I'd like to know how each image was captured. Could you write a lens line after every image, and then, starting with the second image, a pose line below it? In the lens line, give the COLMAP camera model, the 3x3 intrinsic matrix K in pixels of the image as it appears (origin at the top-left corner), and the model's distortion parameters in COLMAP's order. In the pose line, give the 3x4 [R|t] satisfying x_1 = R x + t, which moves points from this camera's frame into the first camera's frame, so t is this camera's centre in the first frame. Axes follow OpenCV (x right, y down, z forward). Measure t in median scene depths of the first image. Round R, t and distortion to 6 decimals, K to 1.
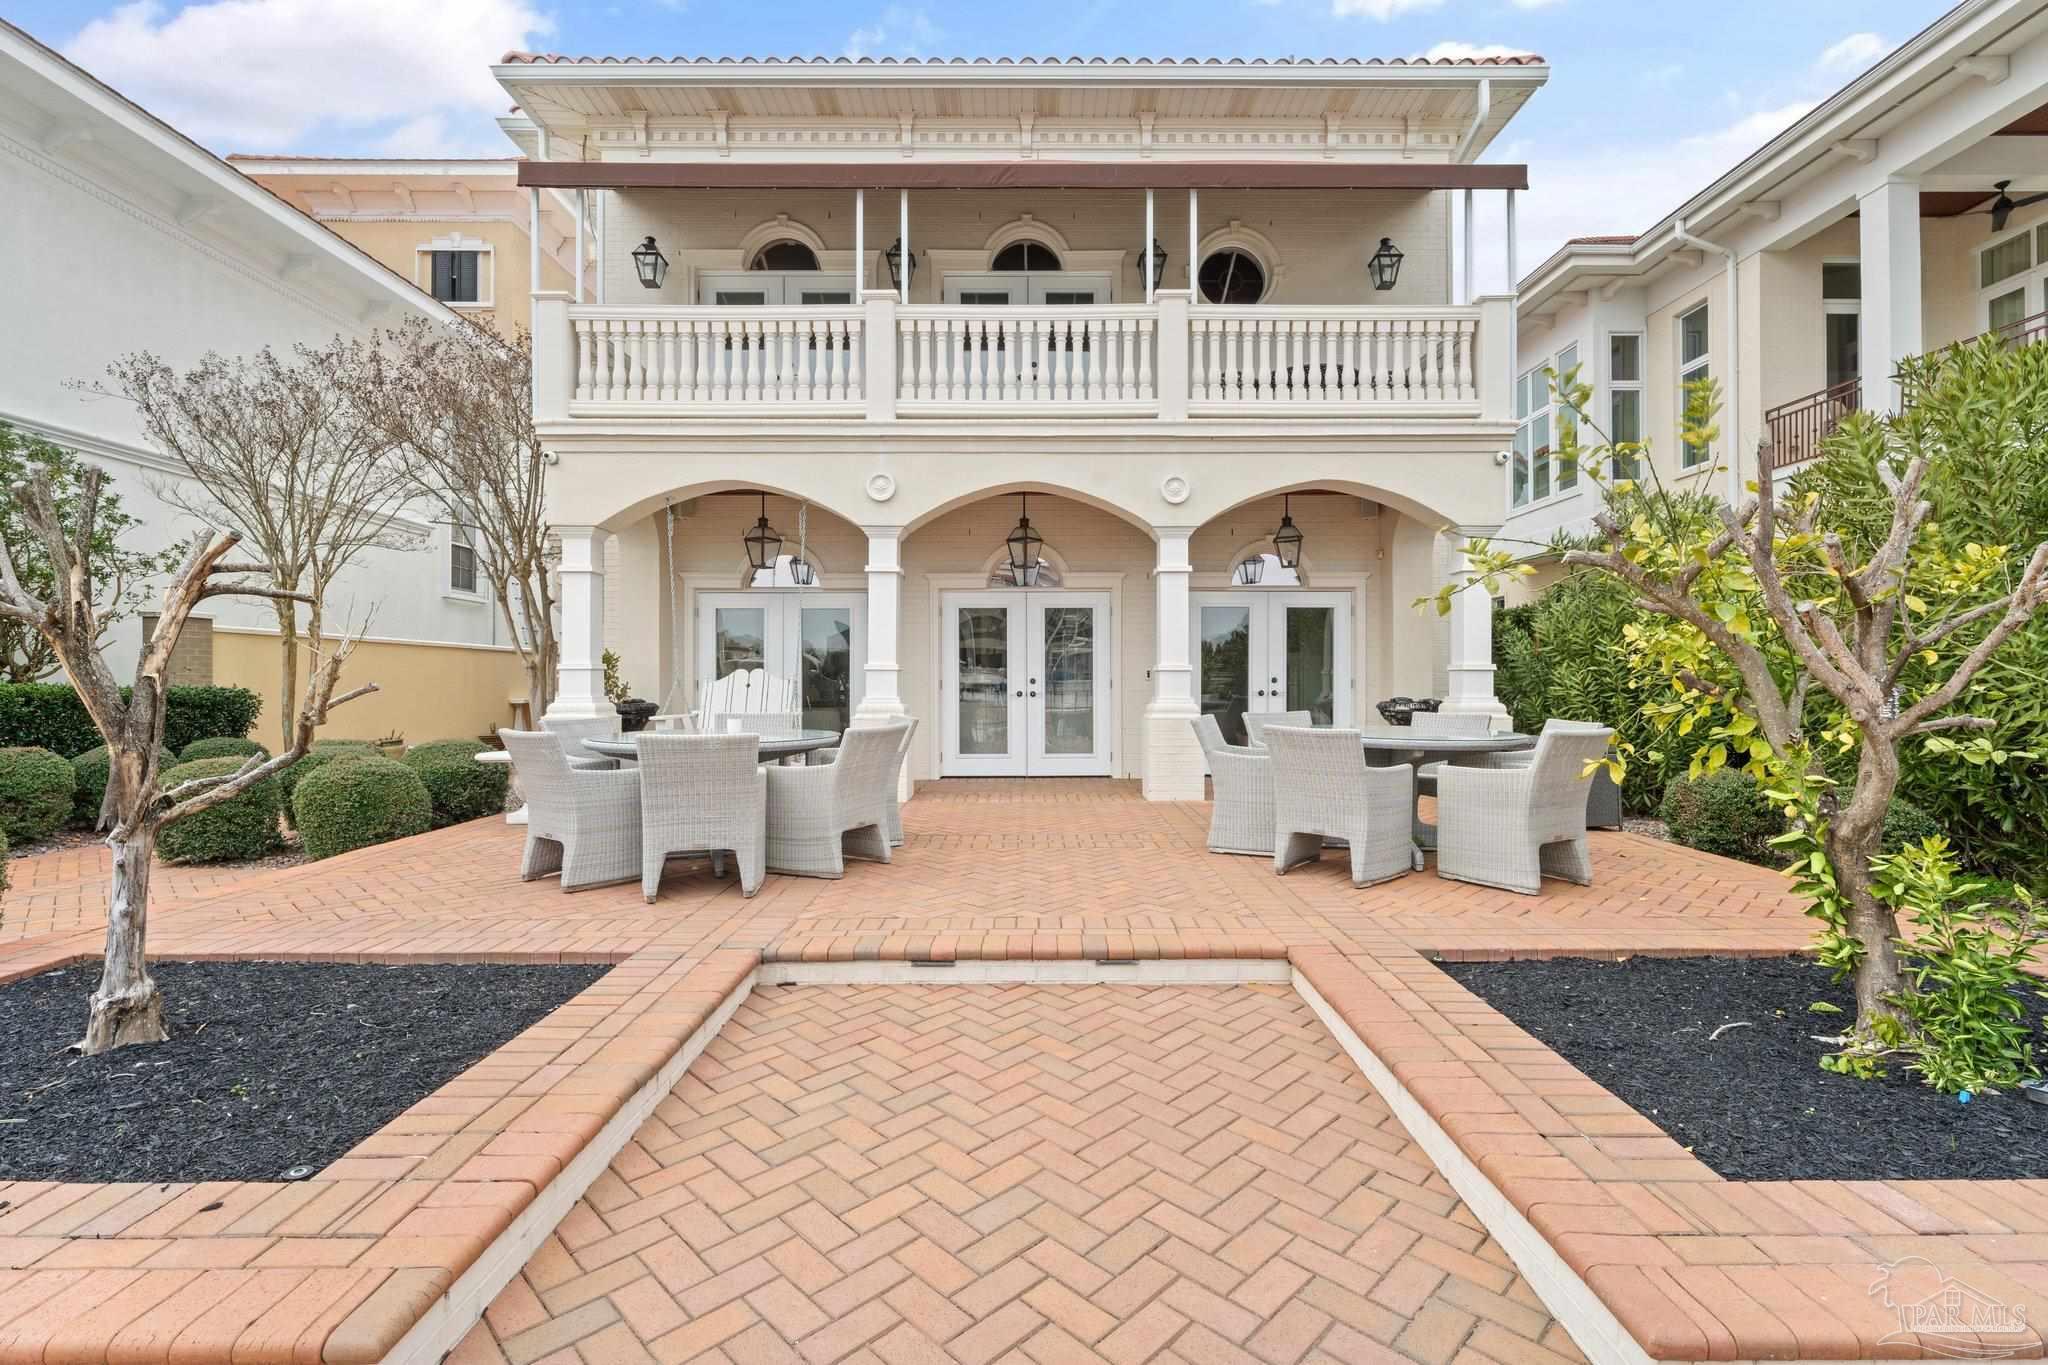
lens RADIAL K [[775.6, 0, 1024.0], [0, 775.6, 682.5], [0, 0, 1]] dist [0.022296, -0.000057]
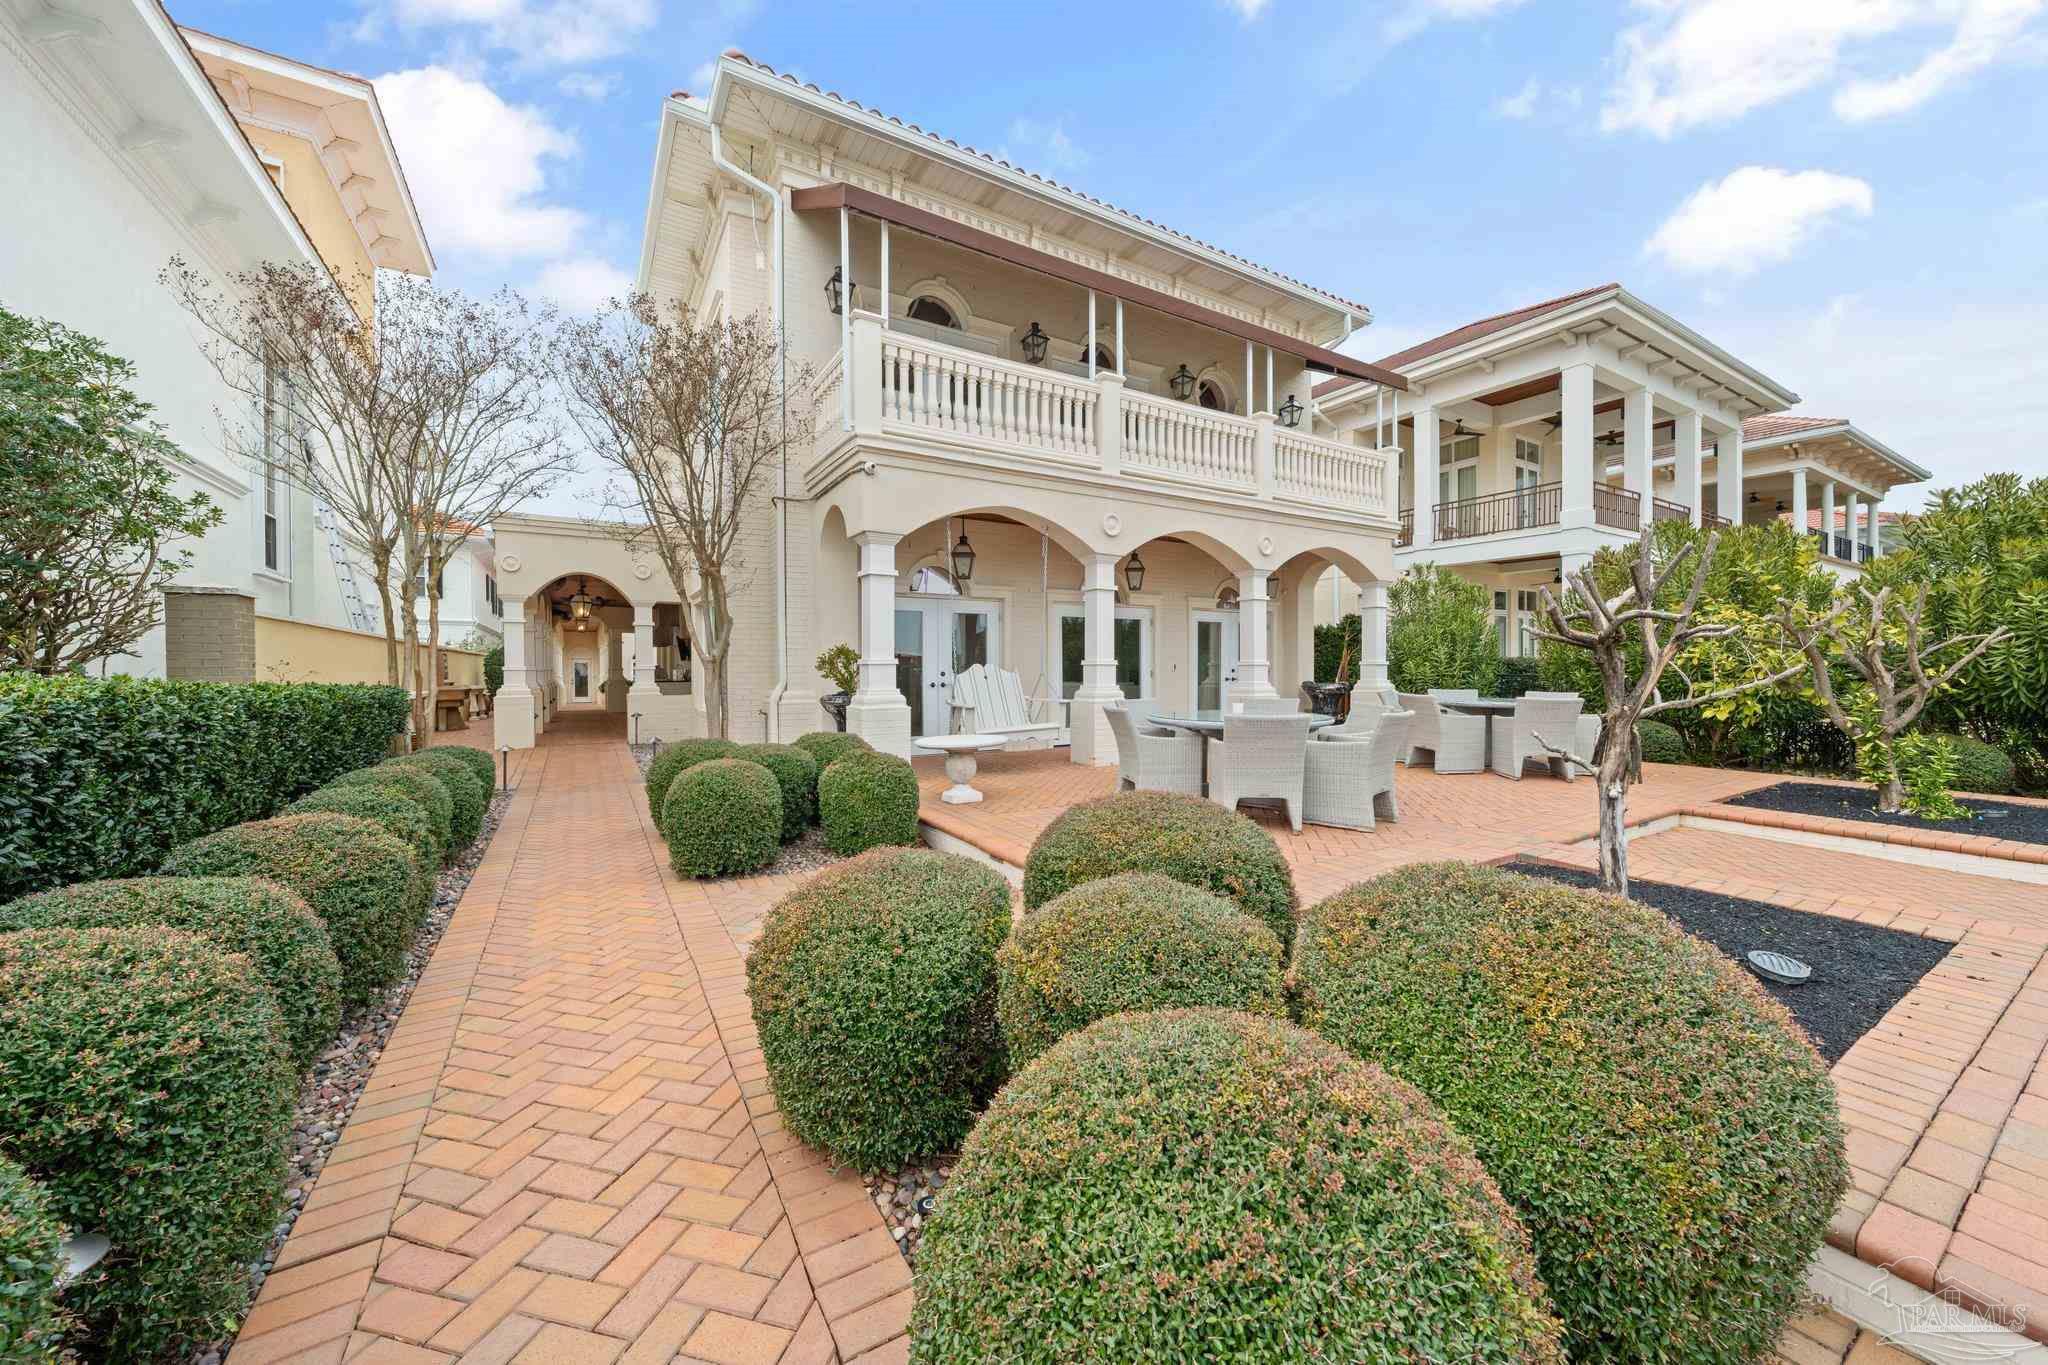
lens RADIAL K [[737.8, 0, 1024.0], [0, 737.8, 682.5], [0, 0, 1]] dist [0.000861, 0.000065]
pose [[0.856287, -0.005346, 0.516472, -0.596300], [0.002543, 0.999978, 0.006135, 0.003955], [-0.516493, -0.003939, 0.856282, 0.006270]]
